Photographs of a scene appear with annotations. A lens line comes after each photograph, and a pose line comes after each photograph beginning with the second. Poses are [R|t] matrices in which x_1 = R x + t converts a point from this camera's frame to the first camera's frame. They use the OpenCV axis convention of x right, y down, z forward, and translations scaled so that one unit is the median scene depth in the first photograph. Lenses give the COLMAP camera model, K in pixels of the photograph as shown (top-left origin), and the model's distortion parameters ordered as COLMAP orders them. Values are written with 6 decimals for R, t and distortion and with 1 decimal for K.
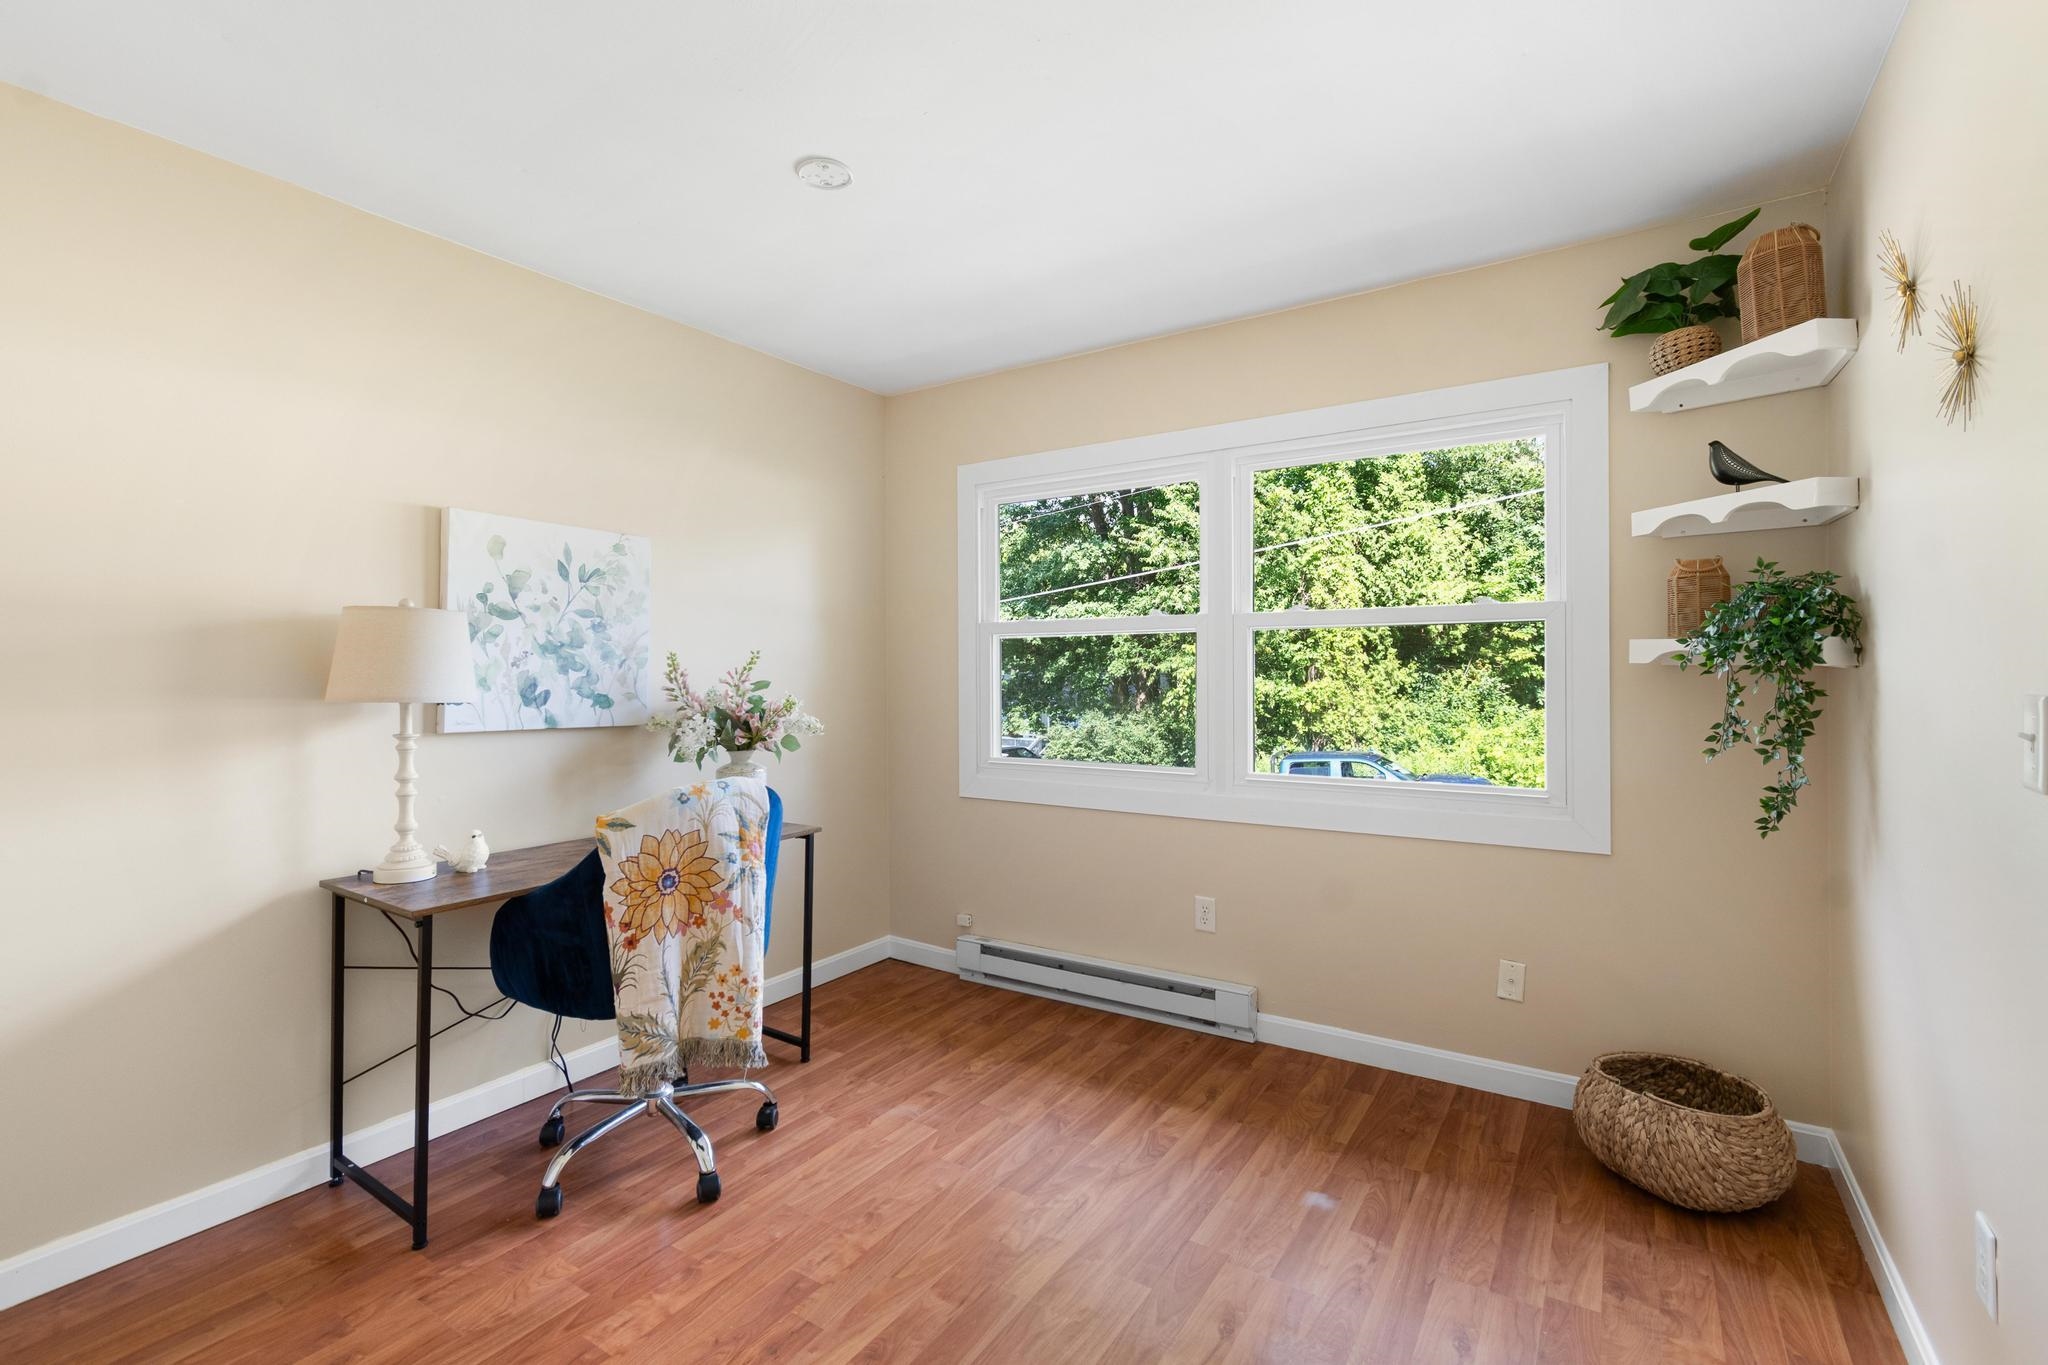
lens RADIAL K [[917.6, 0, 1023.1], [0, 917.6, 679.2], [0, 0, 1]] dist [0.001565, -0.001509]
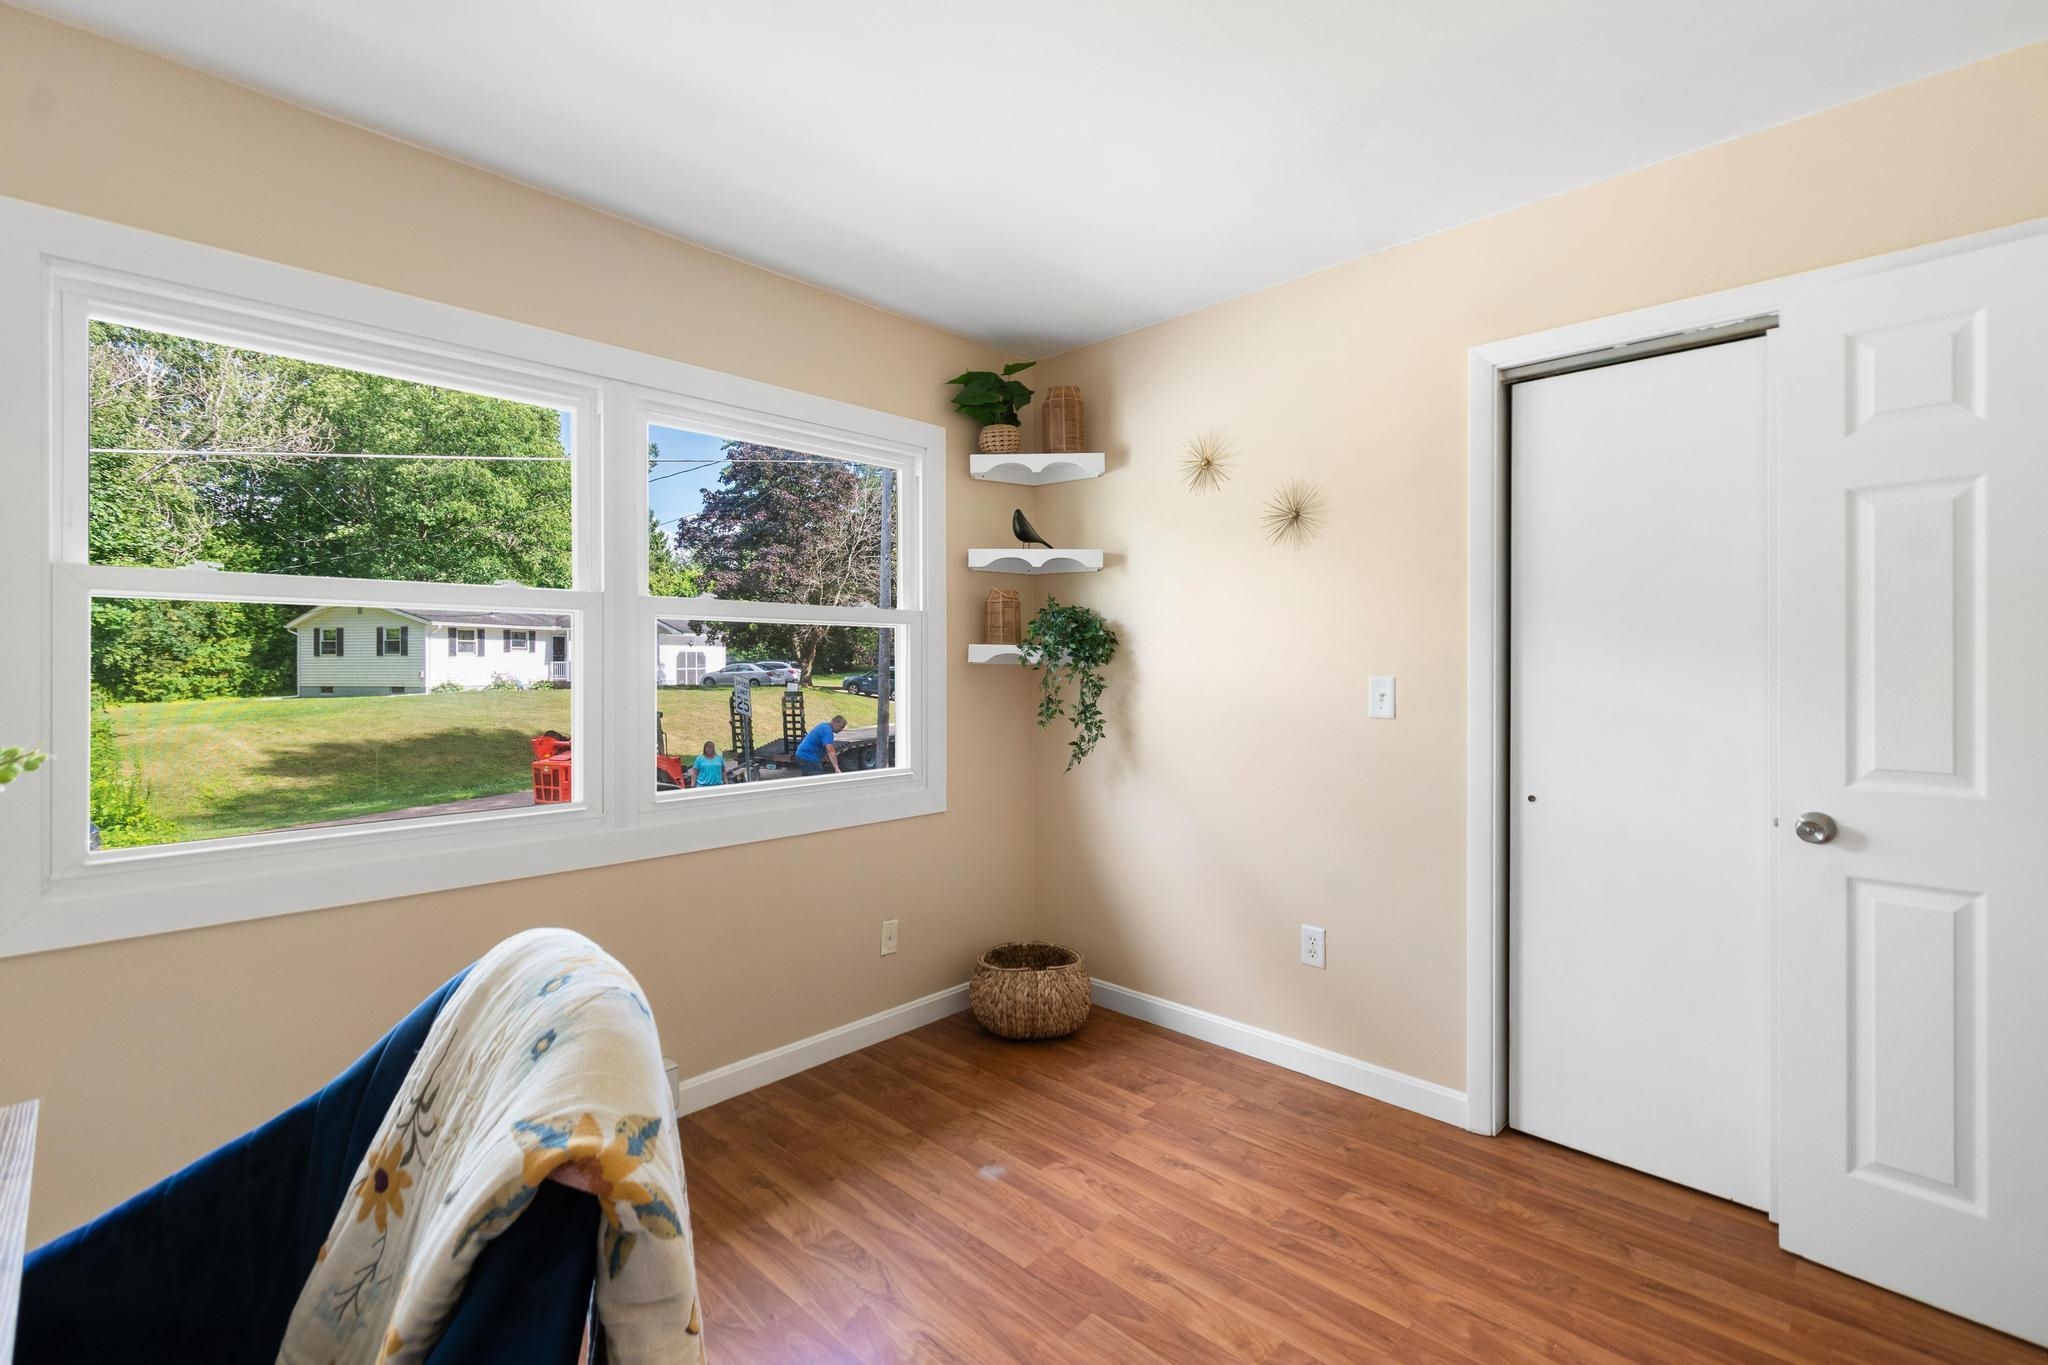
lens RADIAL K [[917.6, 0, 1020.6], [0, 917.6, 667.6], [0, 0, 1]] dist [0.001565, -0.001509]
pose [[0.179447, -0.001207, 0.983767, -0.653382], [0.011344, 0.999935, -0.000843, -0.007931], [-0.983702, 0.011311, 0.179449, 0.716788]]
